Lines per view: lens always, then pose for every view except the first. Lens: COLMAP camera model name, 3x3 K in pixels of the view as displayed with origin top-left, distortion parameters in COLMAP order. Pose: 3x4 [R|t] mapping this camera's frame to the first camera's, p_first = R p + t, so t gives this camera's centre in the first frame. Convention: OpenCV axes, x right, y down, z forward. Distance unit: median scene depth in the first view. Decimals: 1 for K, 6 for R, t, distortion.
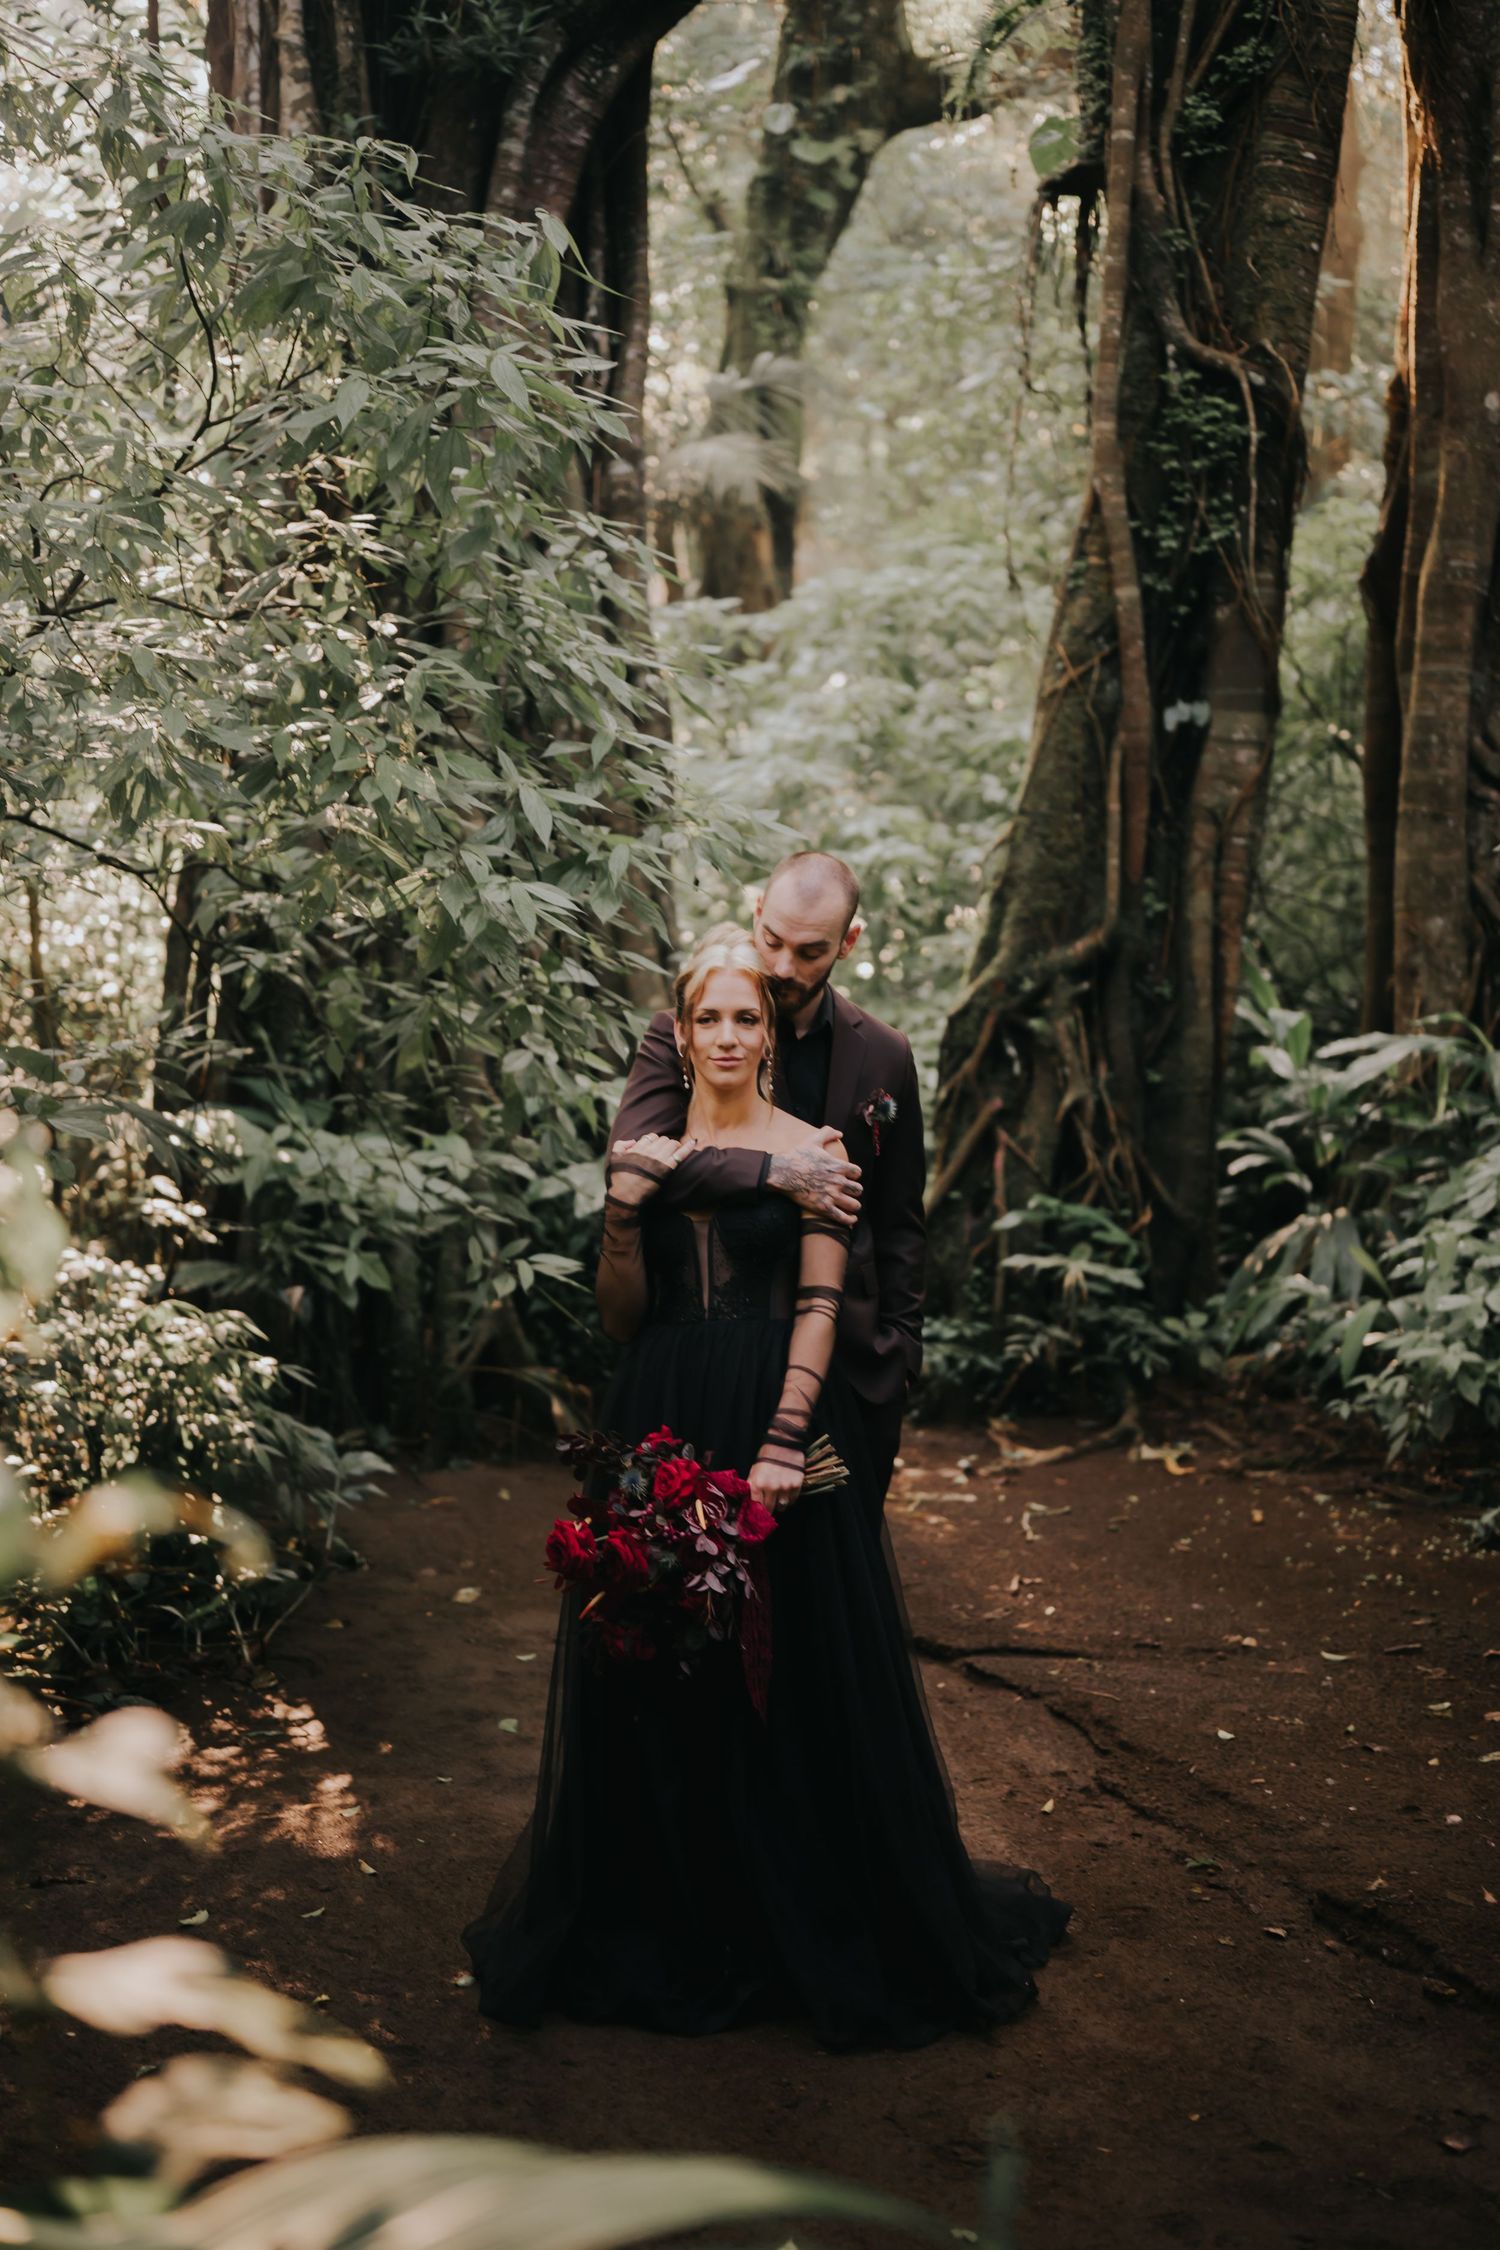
lens RADIAL K [[3418.7, 0, 750.2], [0, 3418.7, 1108.9], [0, 0, 1]] dist [0.002897, 0.000000]
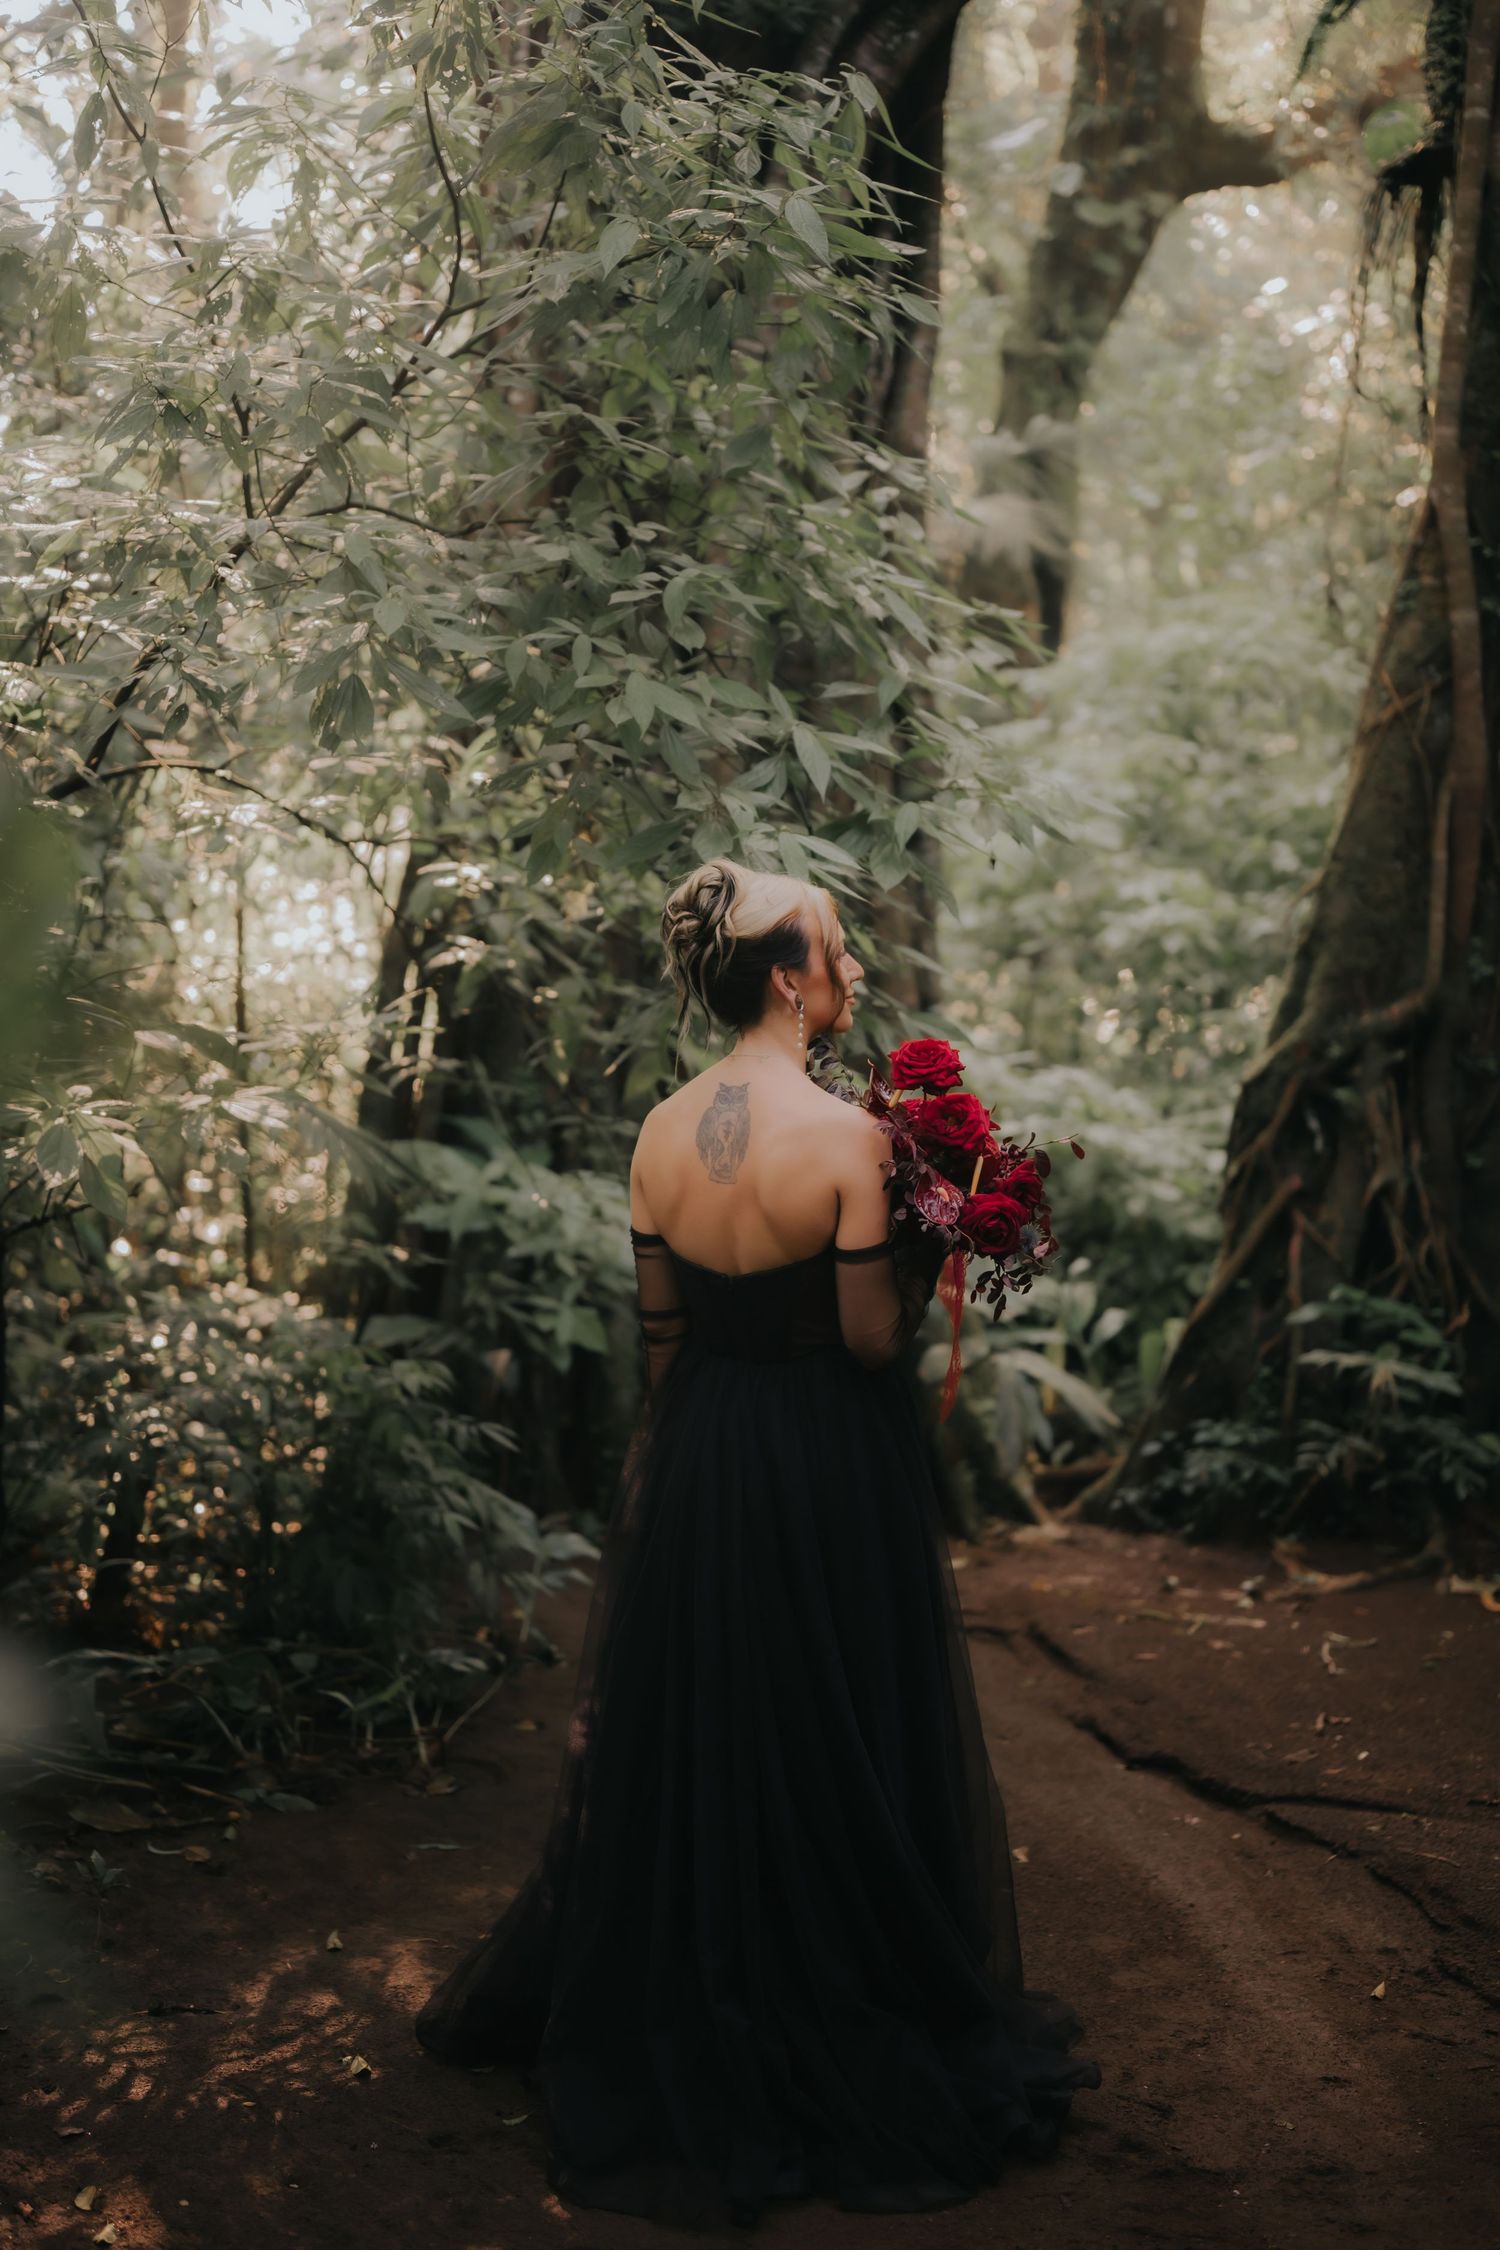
lens RADIAL K [[3418.7, 0, 733.8], [0, 3418.7, 1088.5], [0, 0, 1]] dist [0.002897, 0.000000]
pose [[0.996666, 0.042892, -0.069406, -0.012721], [-0.046071, 0.997930, -0.044872, 0.020964], [0.067338, 0.047920, 0.996579, 0.106094]]
